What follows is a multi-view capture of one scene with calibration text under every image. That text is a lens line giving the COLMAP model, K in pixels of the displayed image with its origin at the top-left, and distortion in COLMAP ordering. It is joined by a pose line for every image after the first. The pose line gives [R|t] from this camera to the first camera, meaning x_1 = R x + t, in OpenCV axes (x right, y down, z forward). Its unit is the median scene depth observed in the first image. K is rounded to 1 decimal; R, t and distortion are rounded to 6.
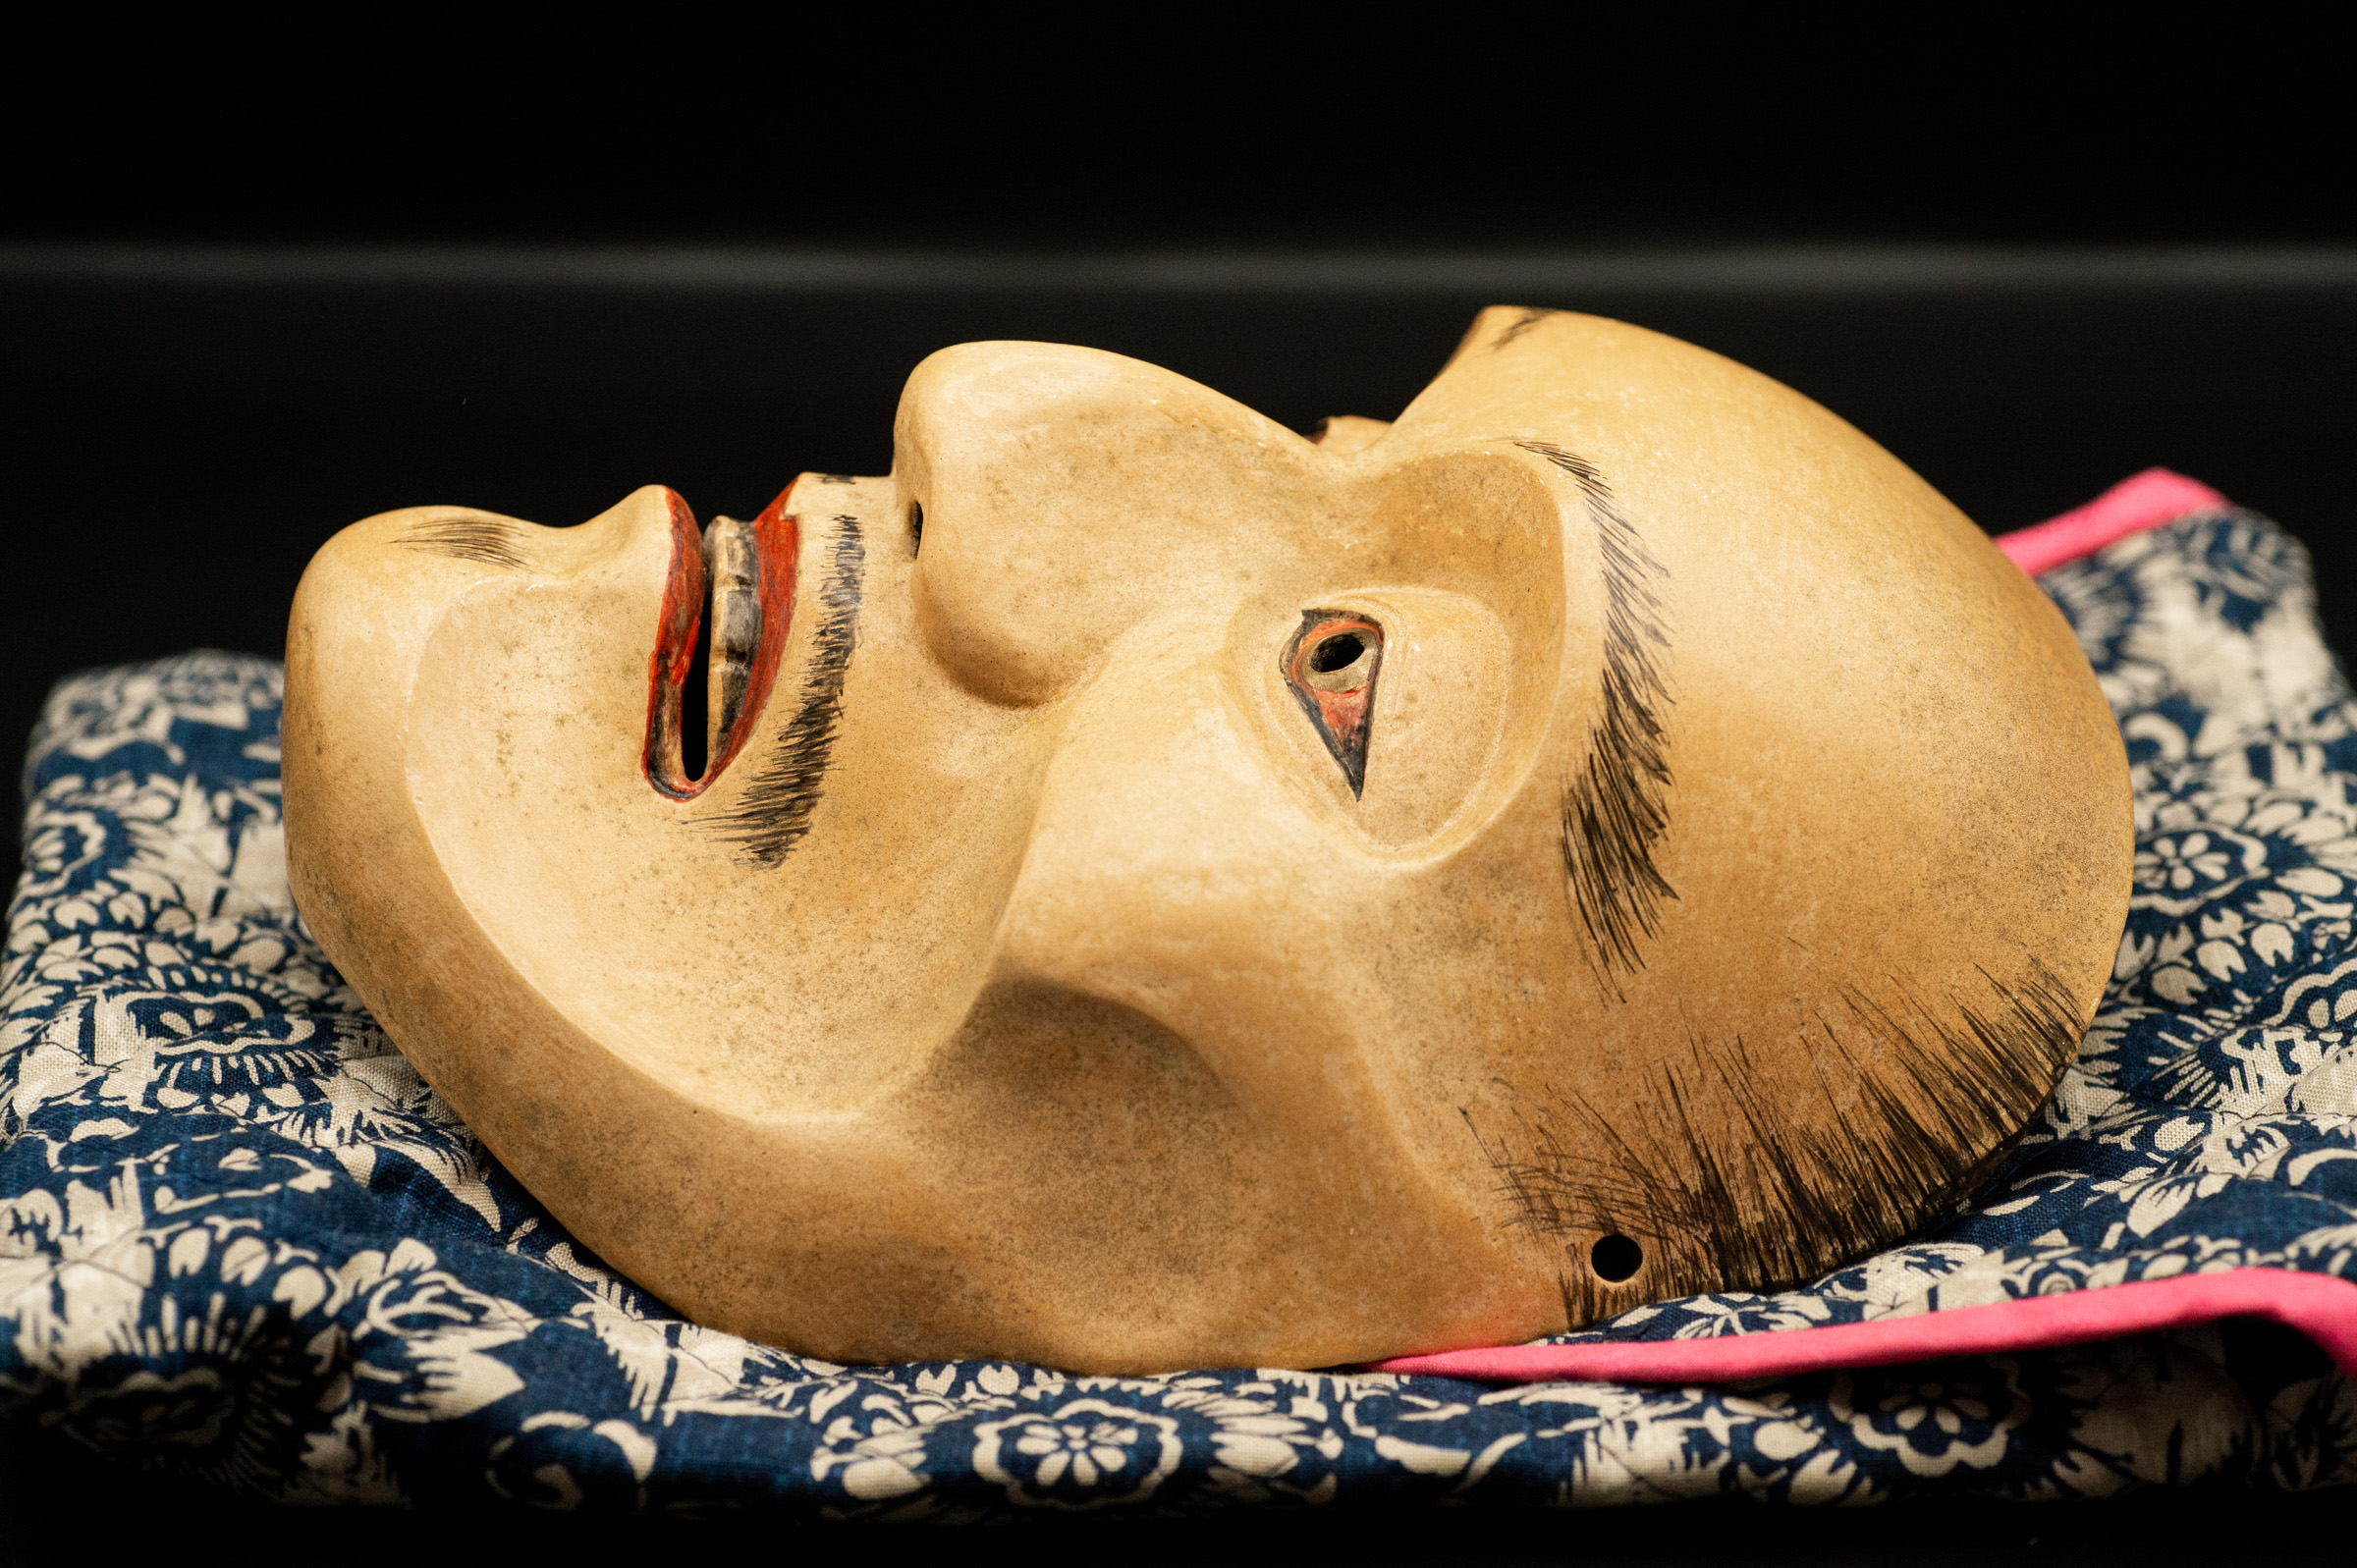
lens RADIAL K [[7230.3, 0, 1178.5], [0, 7230.3, 784.0], [0, 0, 1]] dist [0.322144, -2.302196]
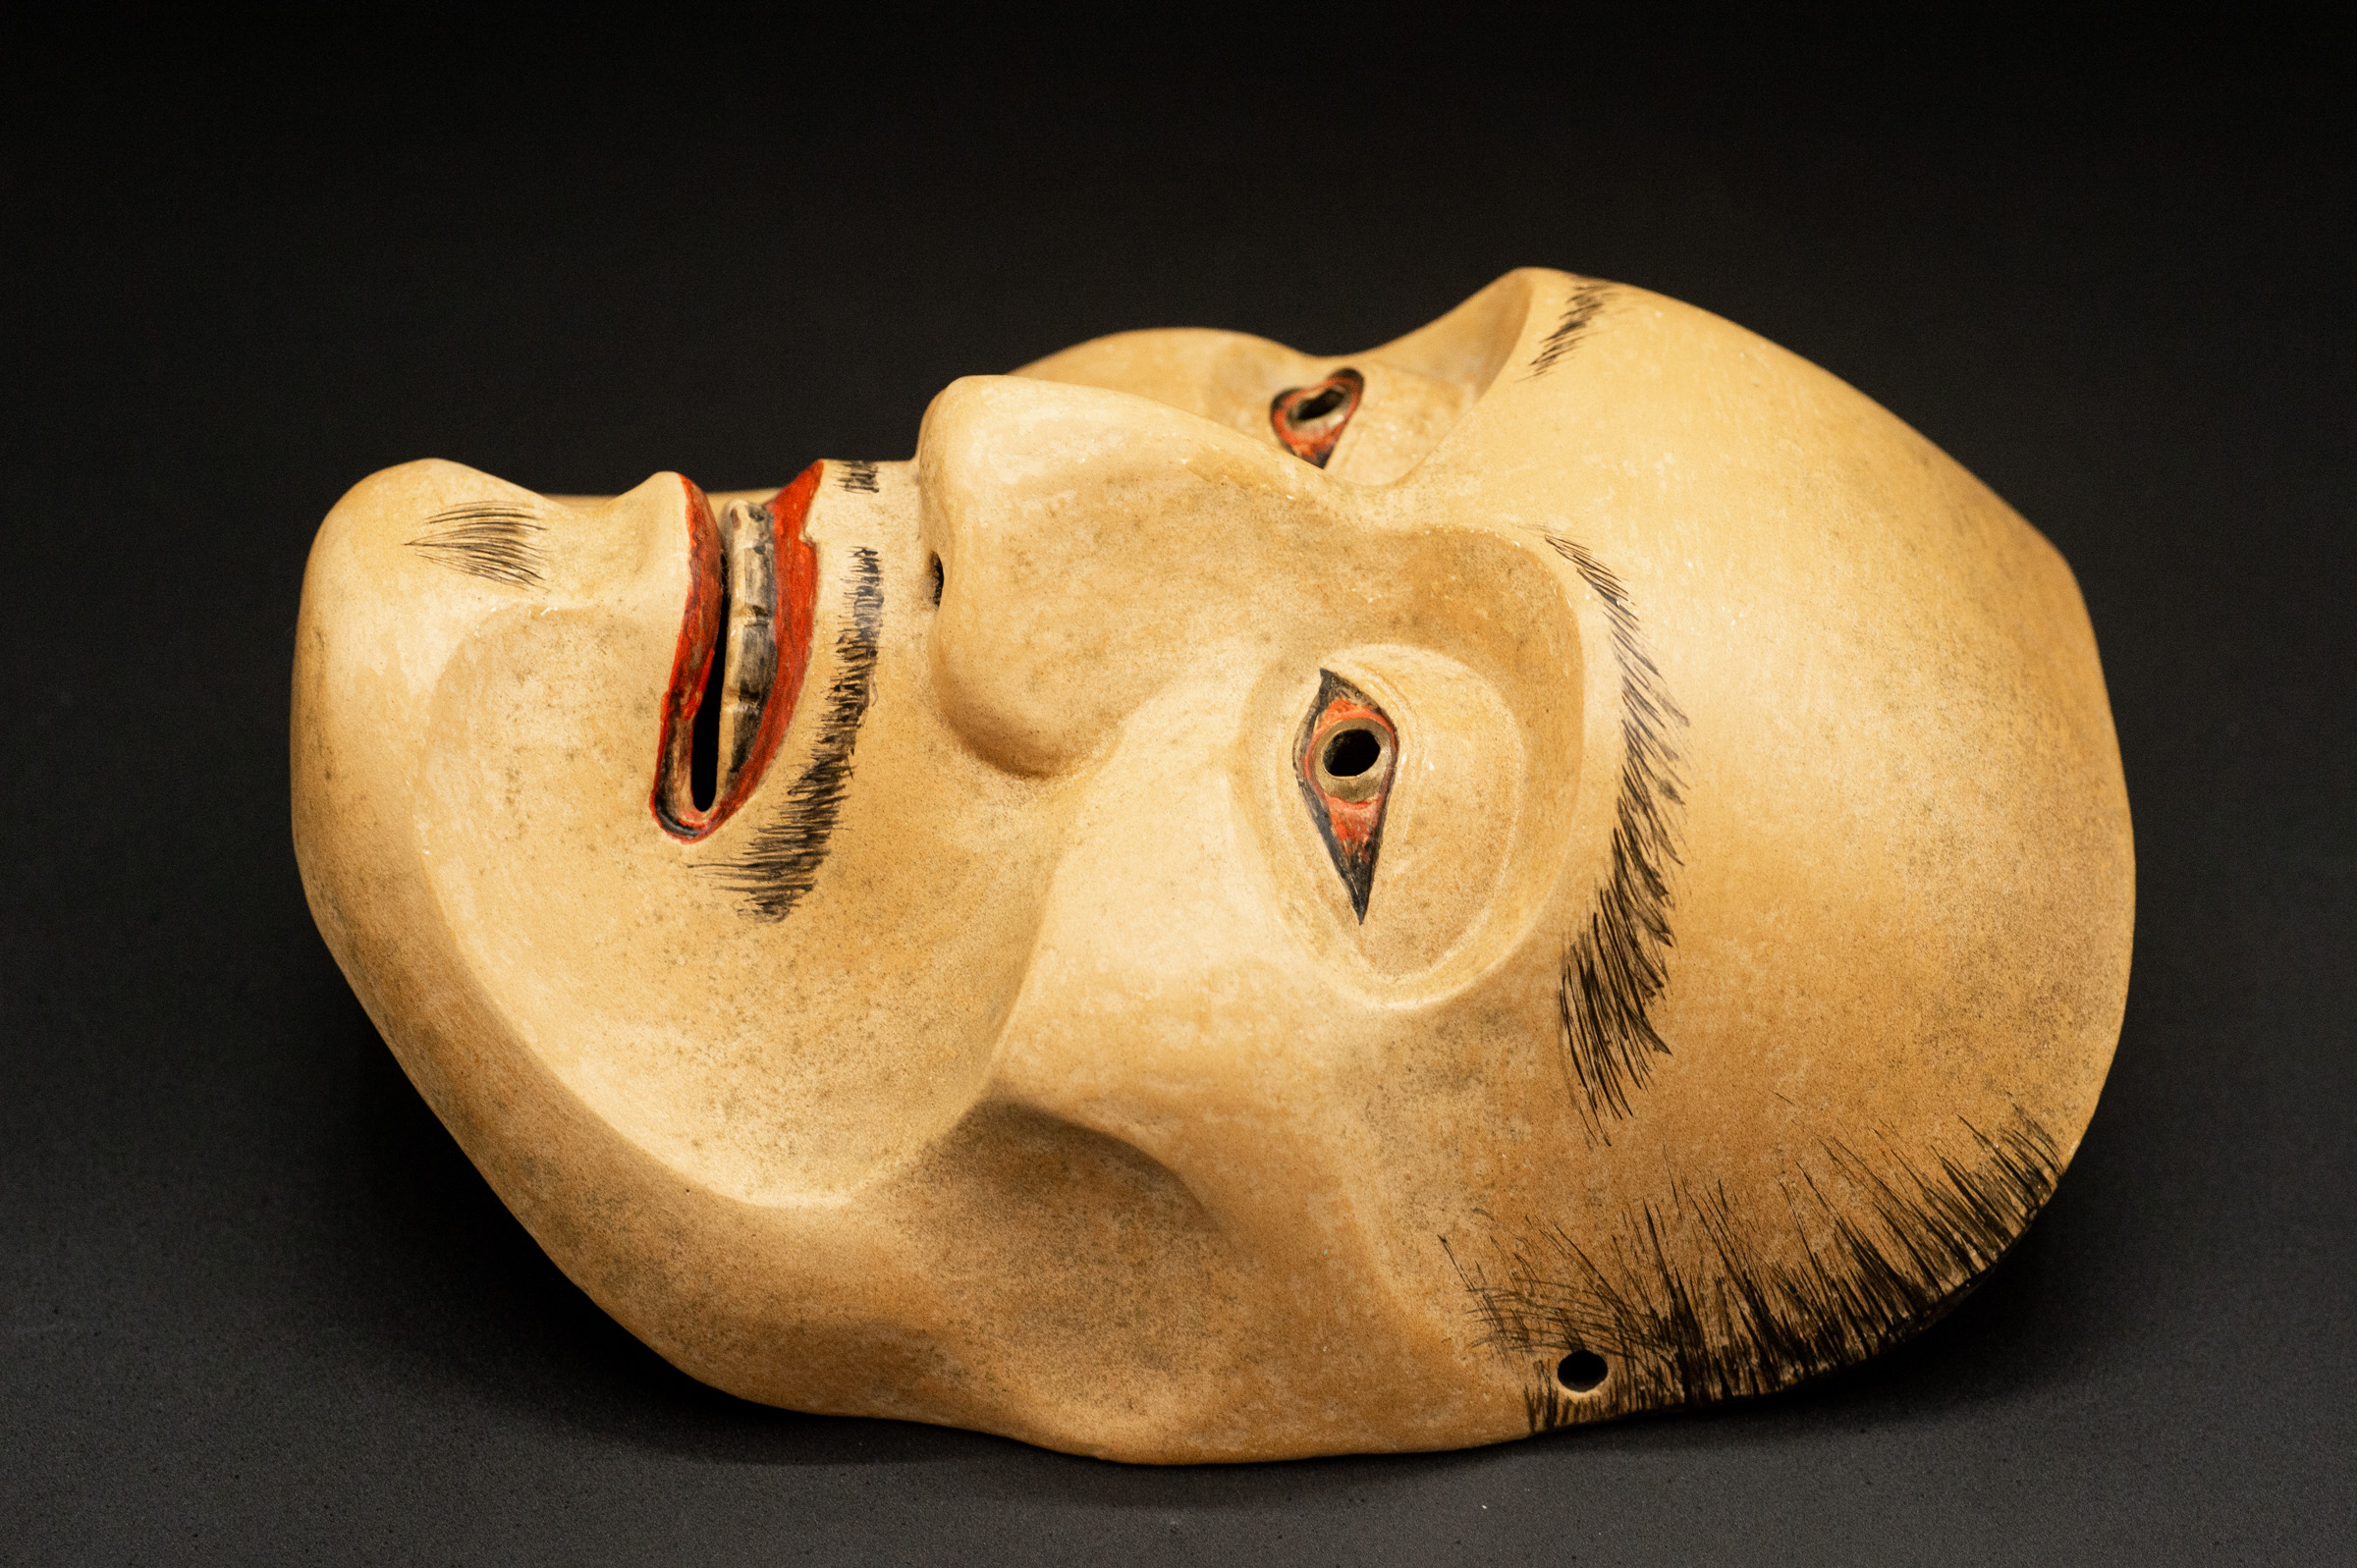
lens RADIAL K [[7230.3, 0, 1178.5], [0, 7230.3, 784.0], [0, 0, 1]] dist [0.322144, -2.302196]
pose [[0.998083, 0.061439, 0.007463, -0.009091], [-0.060835, 0.951730, 0.300848, -0.316802], [0.011381, -0.300725, 0.953643, 0.048995]]
